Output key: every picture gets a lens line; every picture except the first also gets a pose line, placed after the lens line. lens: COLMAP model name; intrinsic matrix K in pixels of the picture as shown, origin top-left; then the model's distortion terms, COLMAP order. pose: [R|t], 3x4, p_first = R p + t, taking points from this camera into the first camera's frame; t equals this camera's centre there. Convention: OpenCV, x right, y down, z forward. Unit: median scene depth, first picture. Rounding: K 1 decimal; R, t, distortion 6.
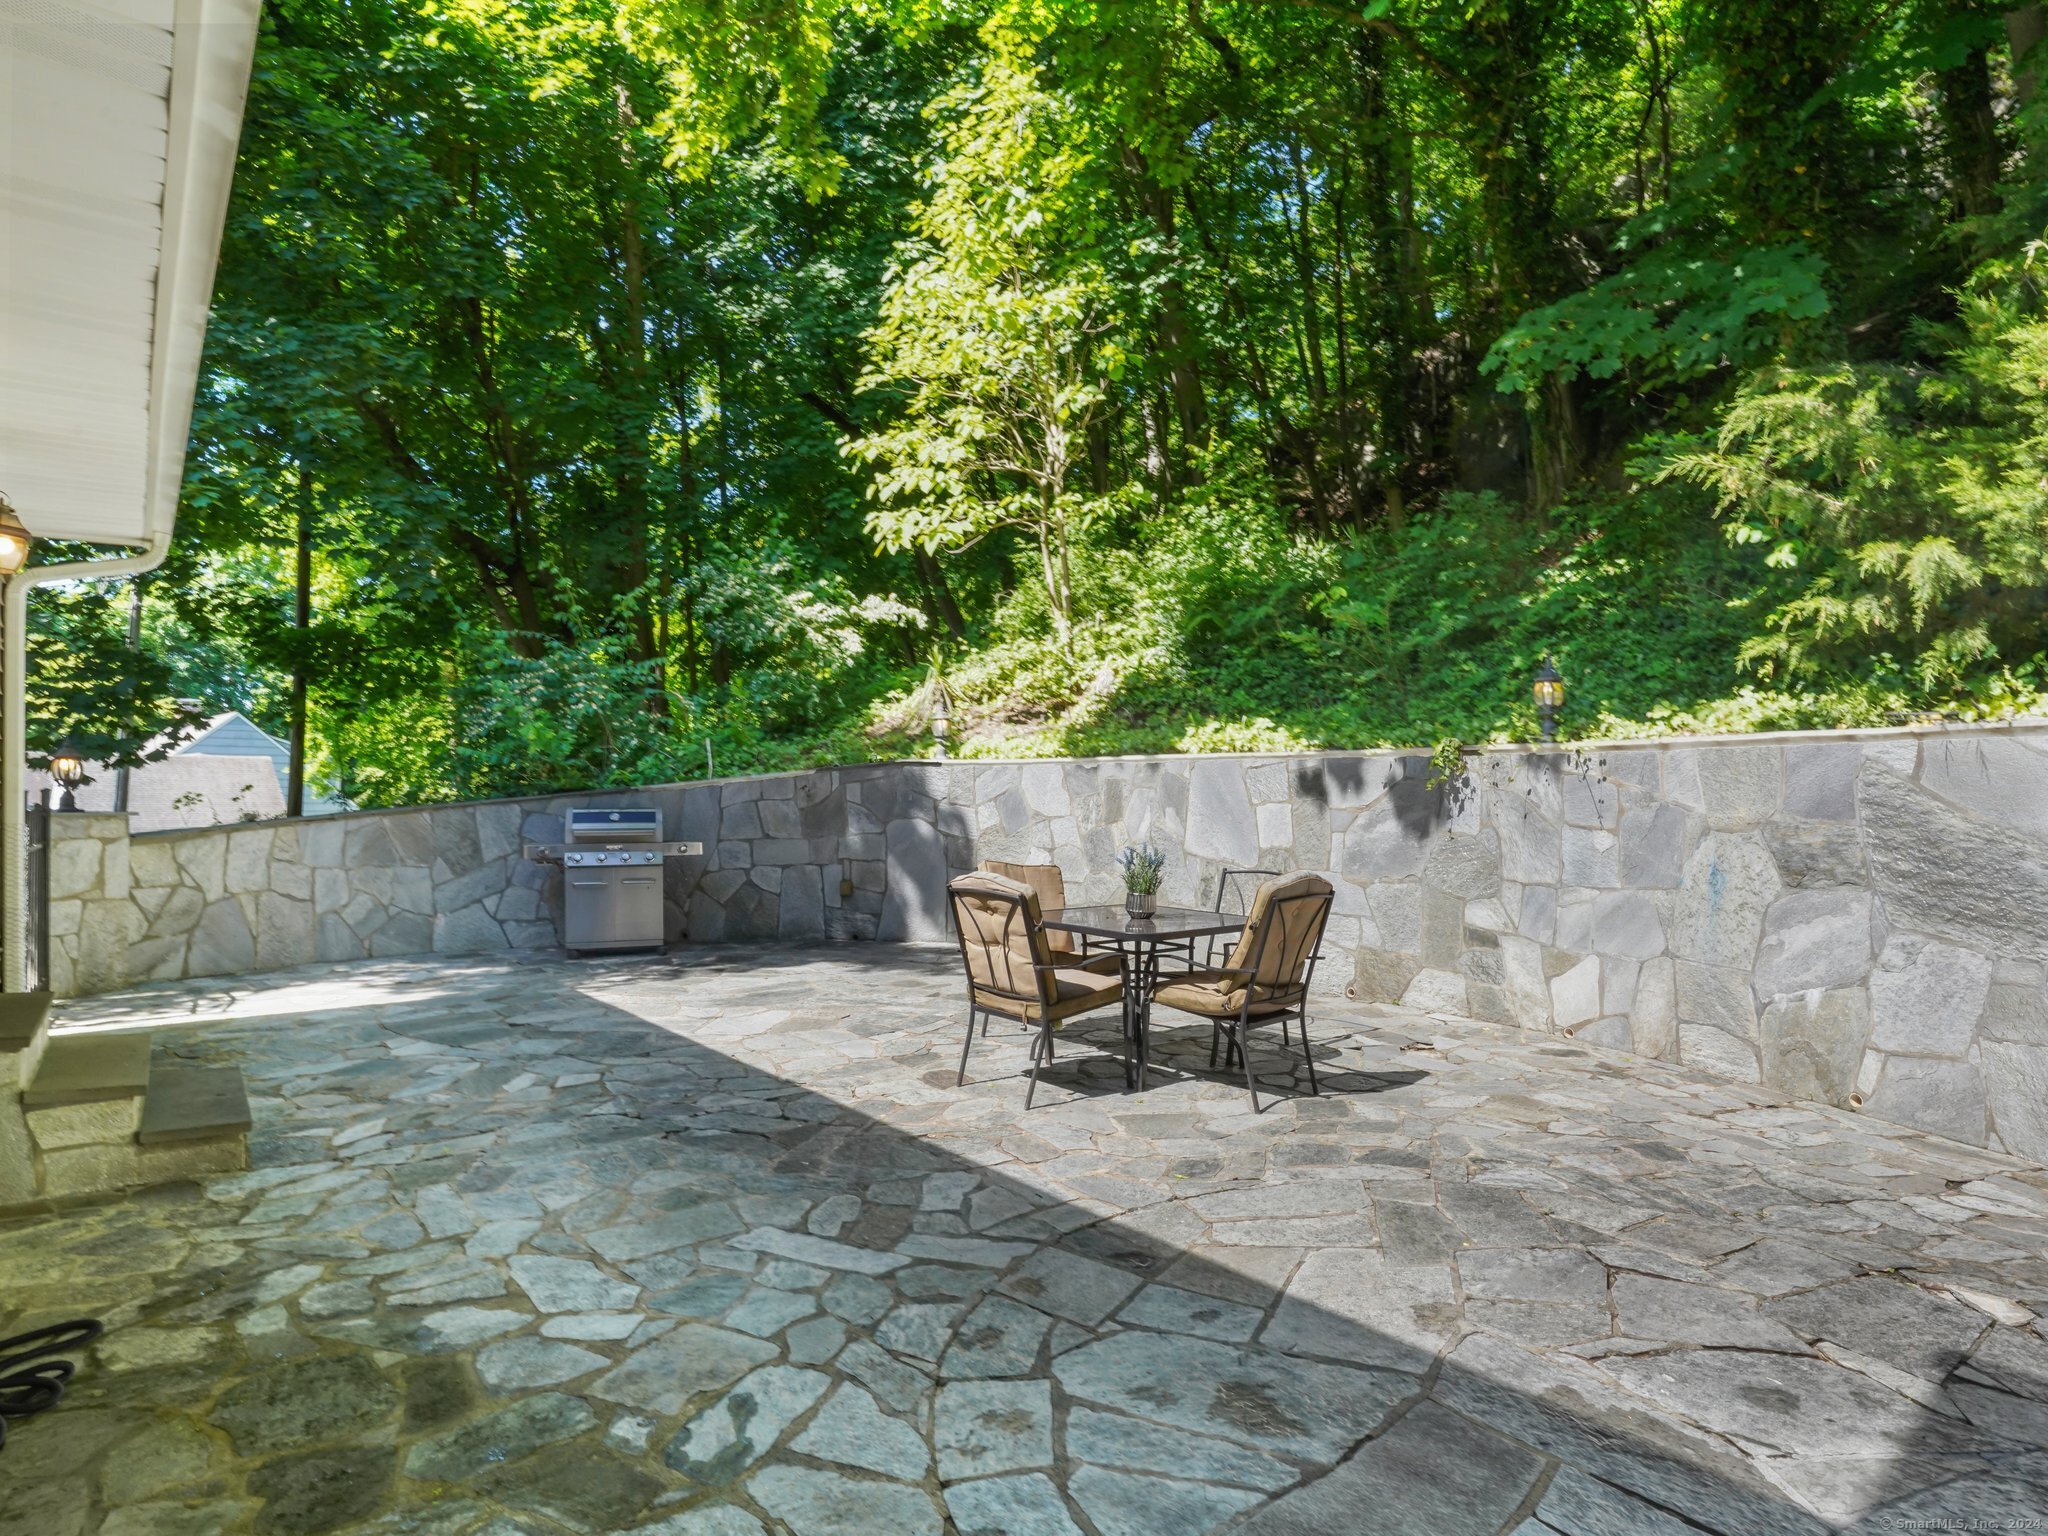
lens RADIAL K [[1143.0, 0, 1037.1], [0, 1143.0, 774.2], [0, 0, 1]] dist [-0.092856, 0.054024]
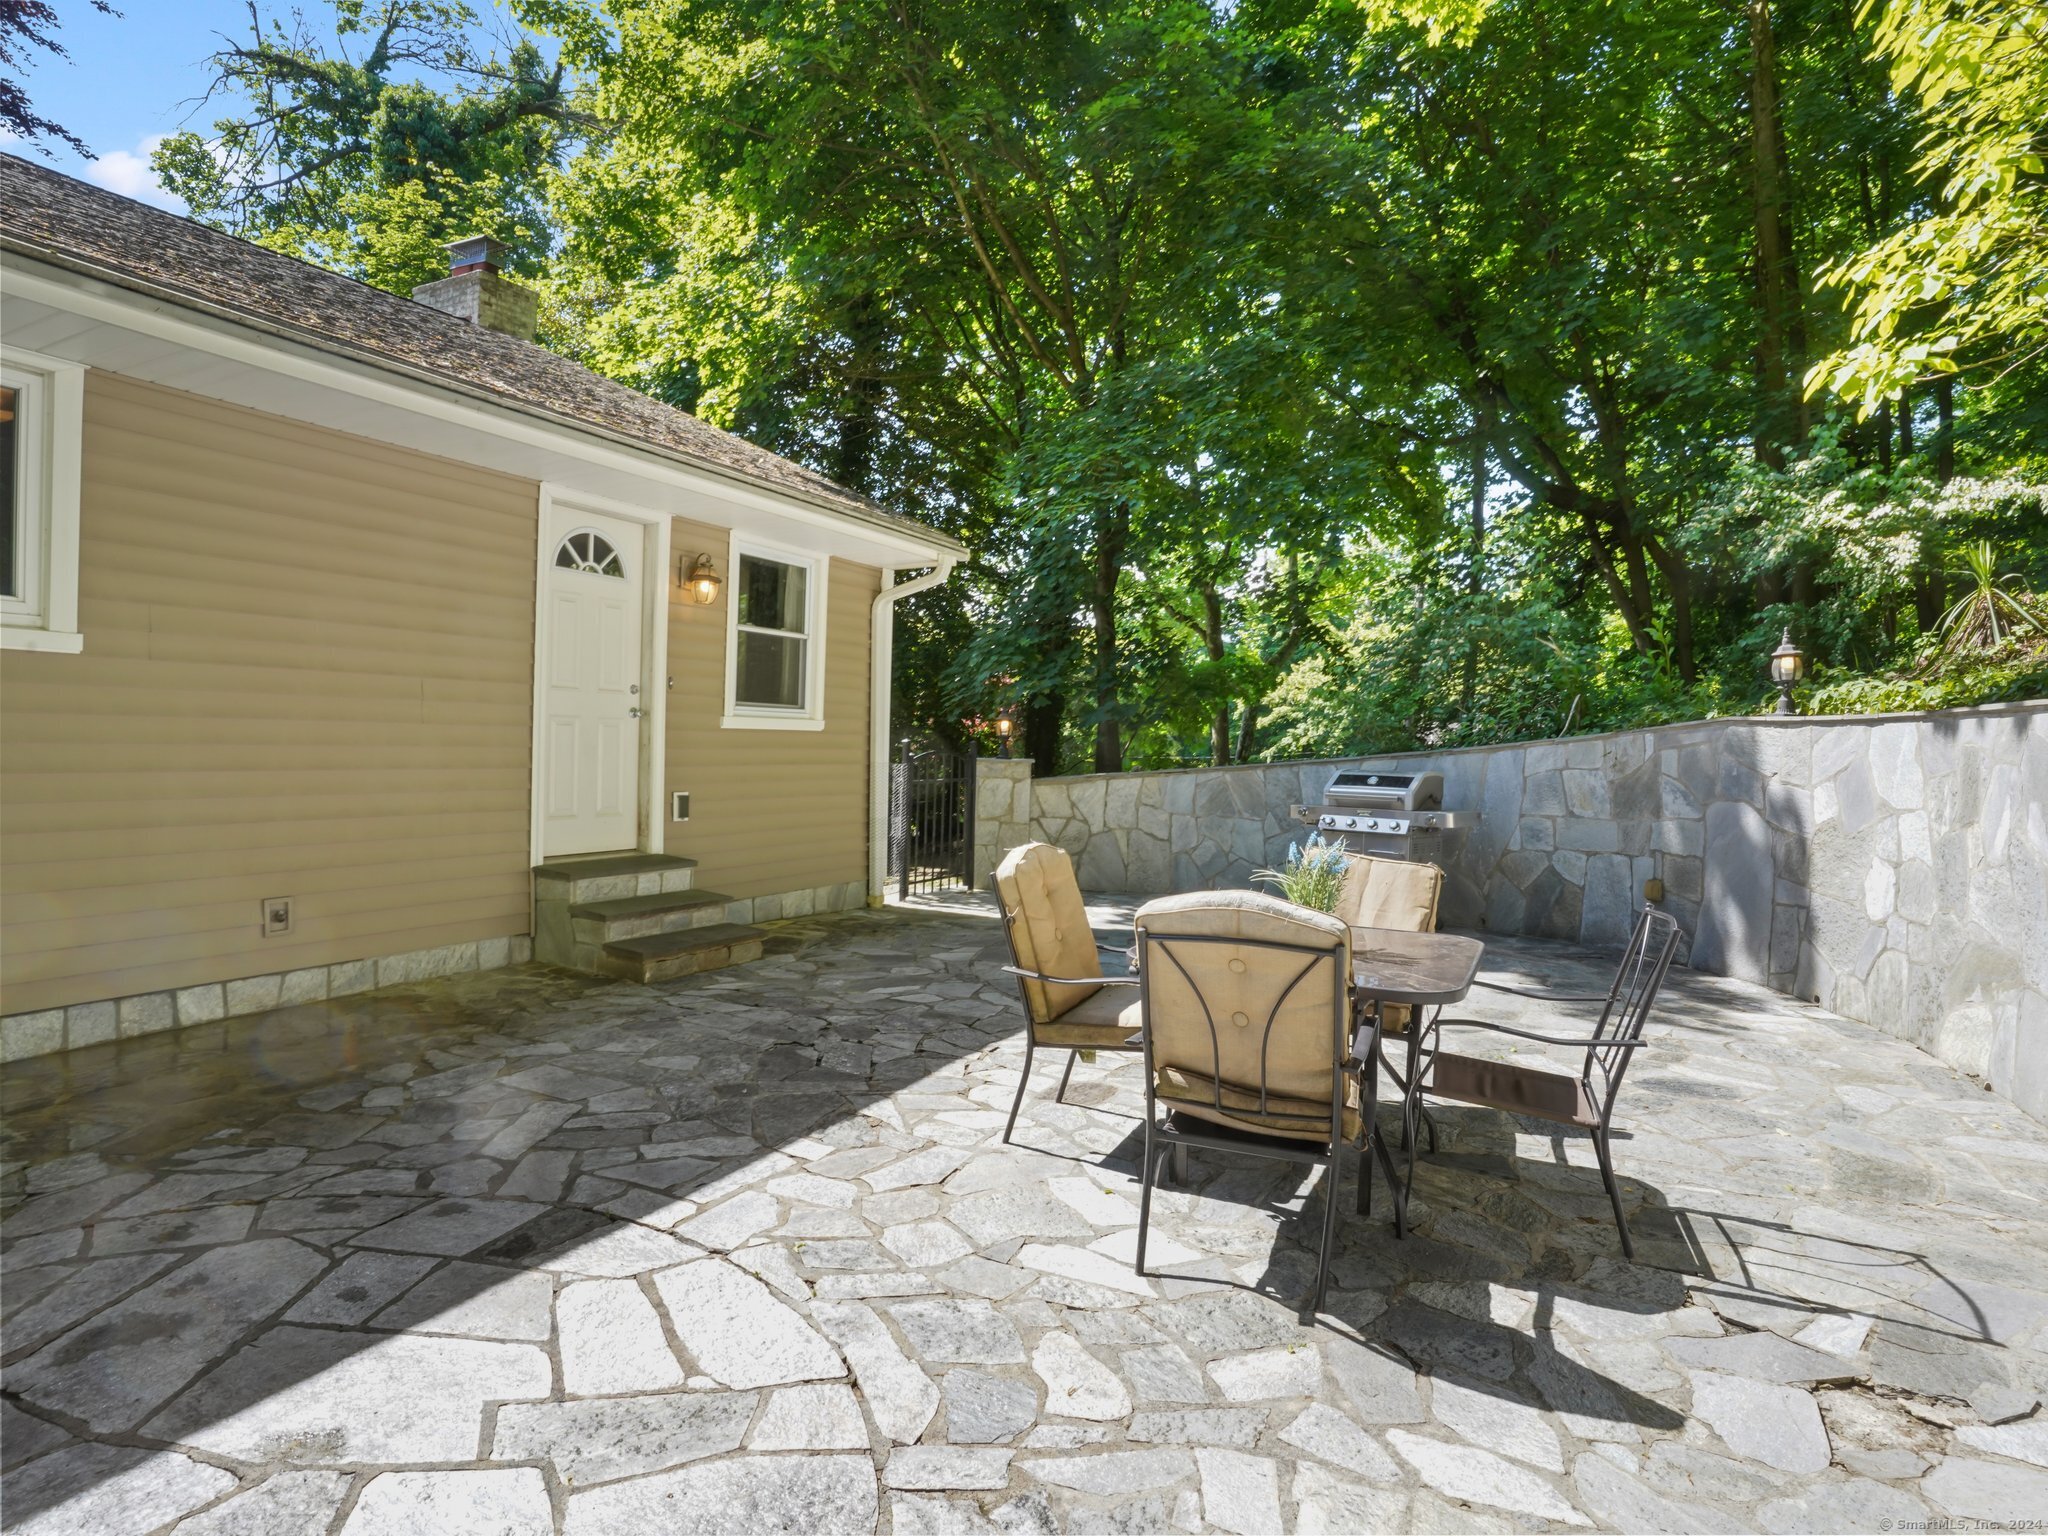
lens RADIAL K [[1143.0, 0, 1037.1], [0, 1143.0, 774.2], [0, 0, 1]] dist [-0.092856, 0.054024]
pose [[0.379857, 0.033715, -0.924430, 0.662300], [-0.010045, 0.999427, 0.032323, 0.008634], [0.924991, -0.002993, 0.379978, 0.651181]]
